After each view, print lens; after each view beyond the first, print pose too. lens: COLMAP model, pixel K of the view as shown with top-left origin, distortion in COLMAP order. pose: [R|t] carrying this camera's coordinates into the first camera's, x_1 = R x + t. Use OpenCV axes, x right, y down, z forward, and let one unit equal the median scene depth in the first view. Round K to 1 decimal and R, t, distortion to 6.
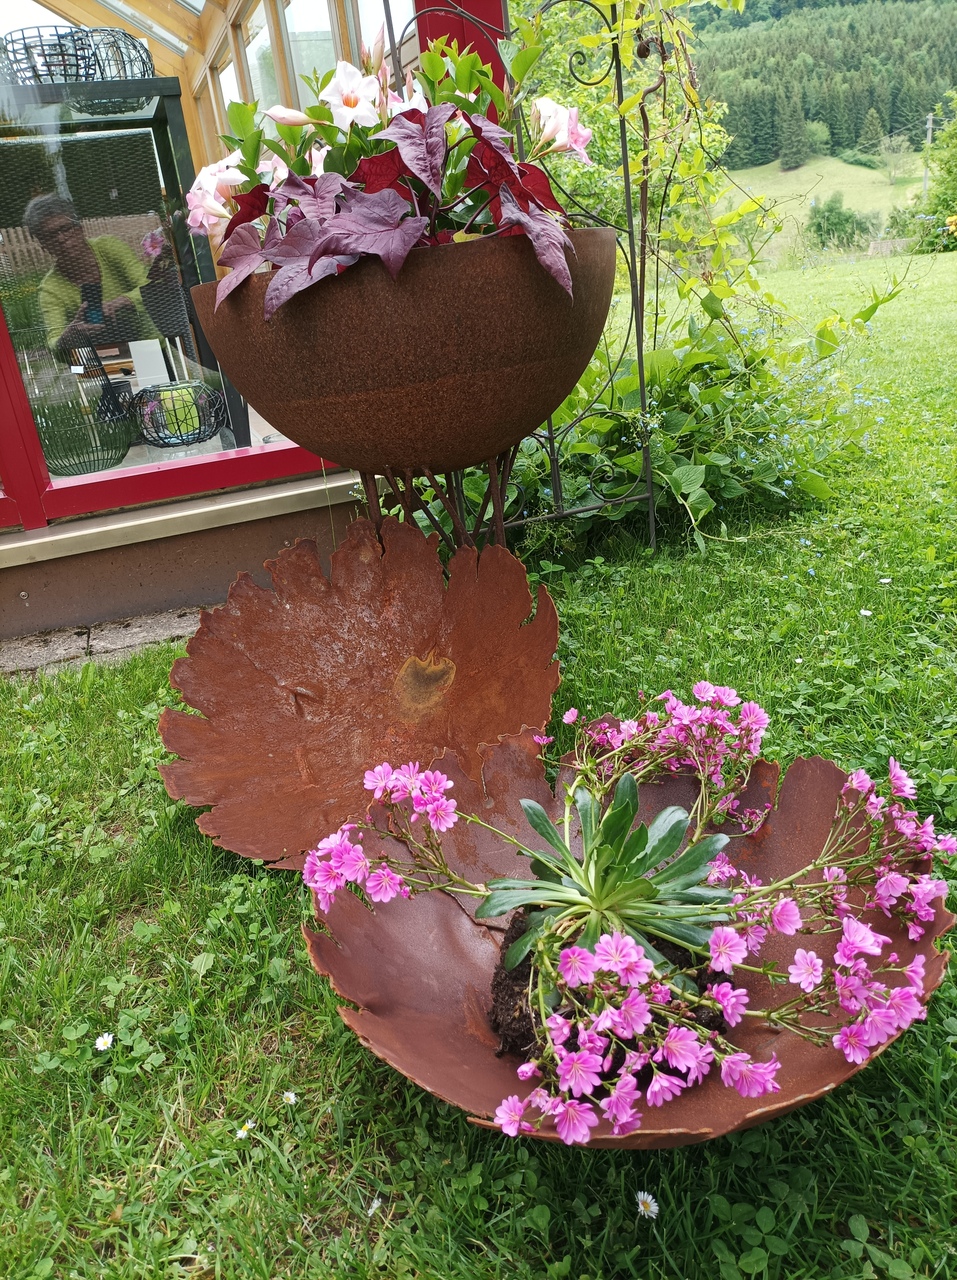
lens RADIAL K [[990.2, 0, 478.5], [0, 990.2, 640.0], [0, 0, 1]] dist [0.063114, -0.006801]
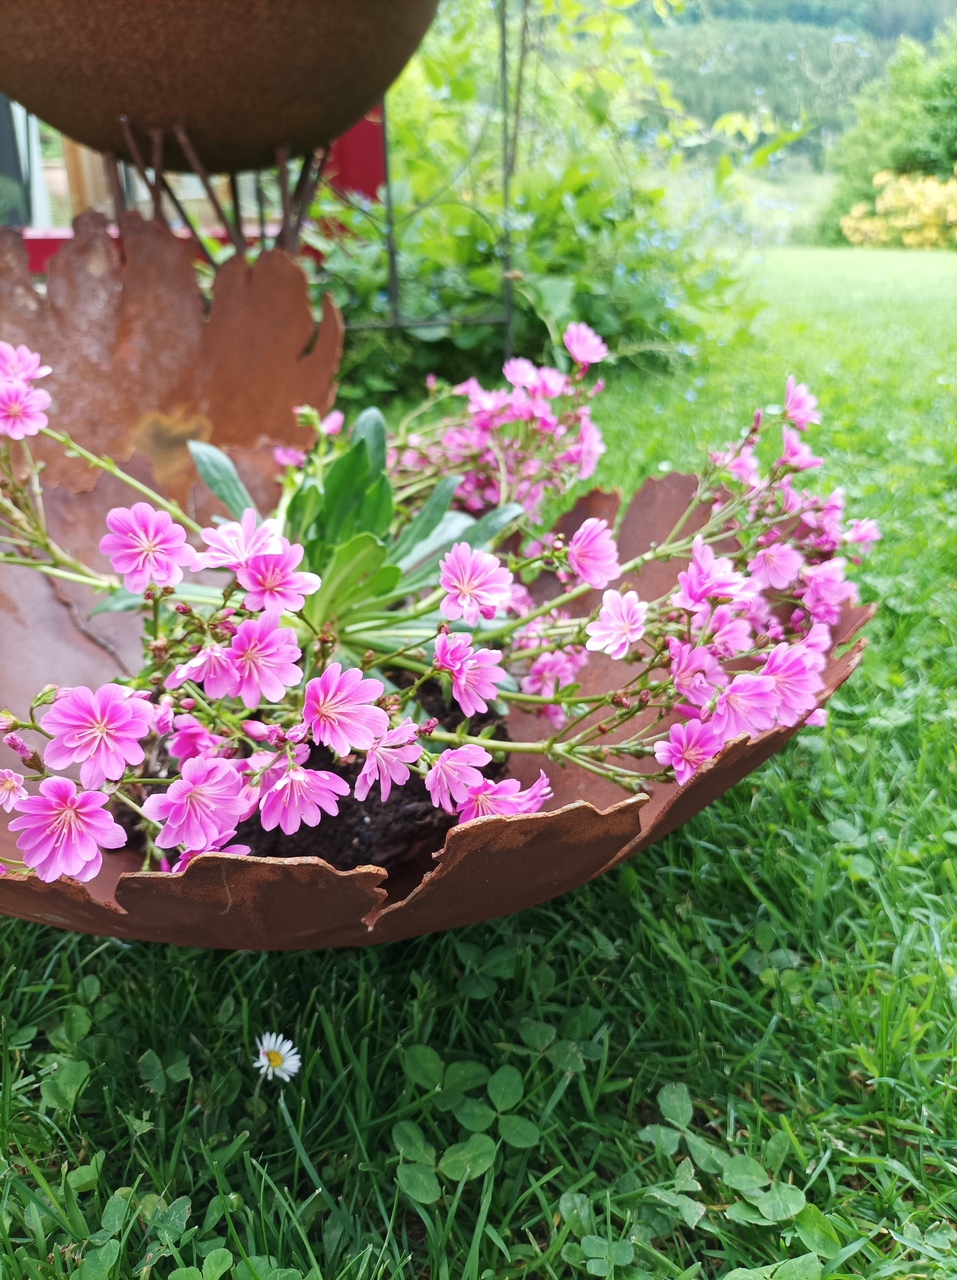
lens RADIAL K [[990.2, 0, 478.5], [0, 990.2, 640.0], [0, 0, 1]] dist [0.063114, -0.006801]
pose [[0.991067, 0.068425, 0.114470, 0.191477], [-0.068451, 0.997648, -0.003705, 0.339008], [-0.114454, -0.004164, 0.993420, 0.481073]]
